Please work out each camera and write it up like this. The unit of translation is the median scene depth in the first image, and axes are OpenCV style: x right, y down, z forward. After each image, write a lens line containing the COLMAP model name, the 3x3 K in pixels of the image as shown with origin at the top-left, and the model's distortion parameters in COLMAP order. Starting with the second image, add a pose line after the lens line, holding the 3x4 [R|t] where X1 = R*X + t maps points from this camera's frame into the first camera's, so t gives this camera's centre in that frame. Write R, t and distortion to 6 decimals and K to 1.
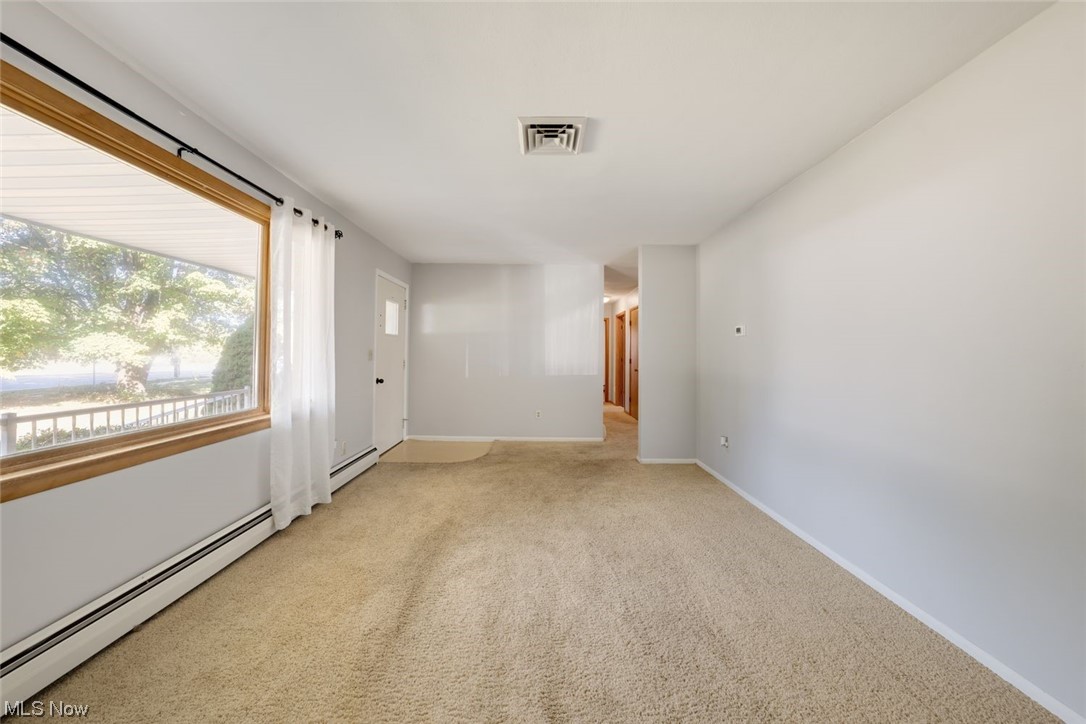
lens RADIAL K [[397.1, 0, 529.3], [0, 397.1, 342.1], [0, 0, 1]] dist [-0.011940, 0.000224]
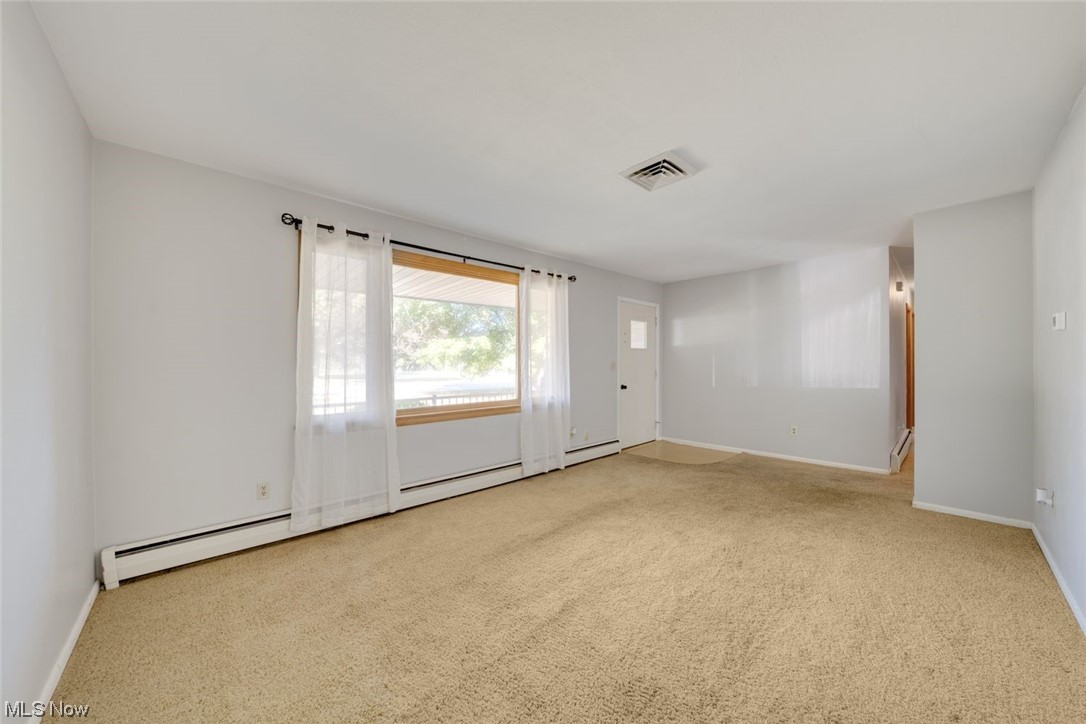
lens RADIAL K [[383.9, 0, 533.9], [0, 383.9, 357.6], [0, 0, 1]] dist [-0.001439, 0.000118]
pose [[0.677286, -0.025007, -0.735295, 0.409372], [0.032078, 0.999475, -0.004445, 0.004568], [0.735020, -0.020576, 0.677733, -0.014648]]
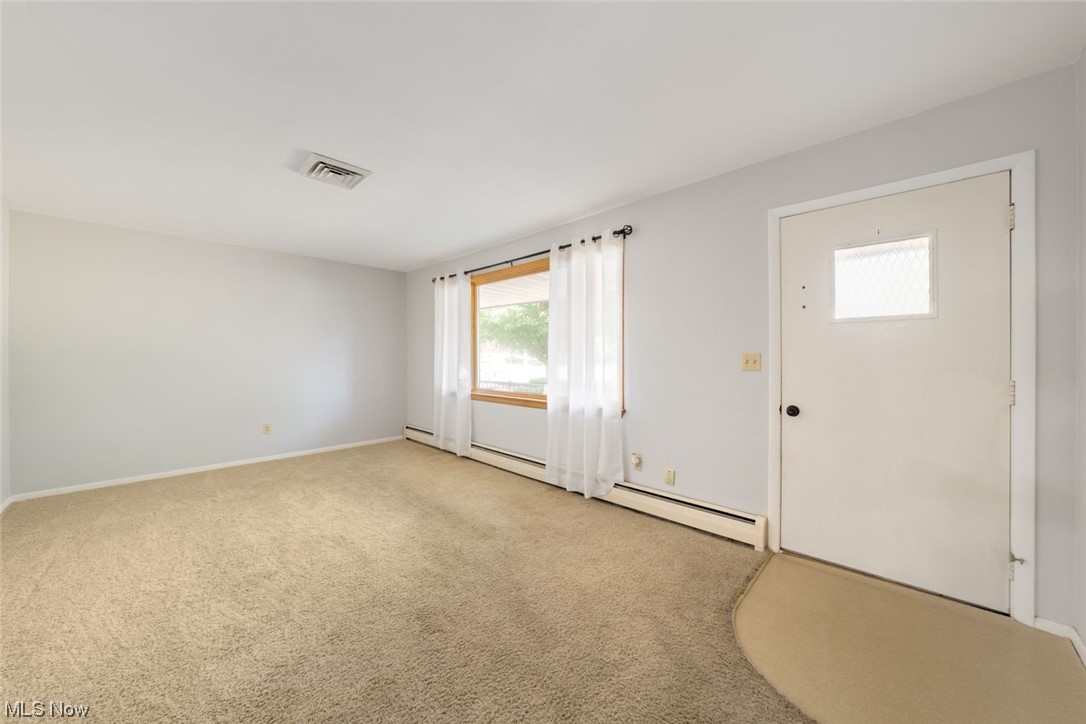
lens RADIAL K [[383.9, 0, 533.9], [0, 383.9, 357.6], [0, 0, 1]] dist [-0.001439, 0.000118]
pose [[-0.688819, -0.004345, -0.724920, 0.315703], [0.015163, 0.999677, -0.020400, 0.040172], [0.724775, -0.025043, -0.688531, 1.464336]]
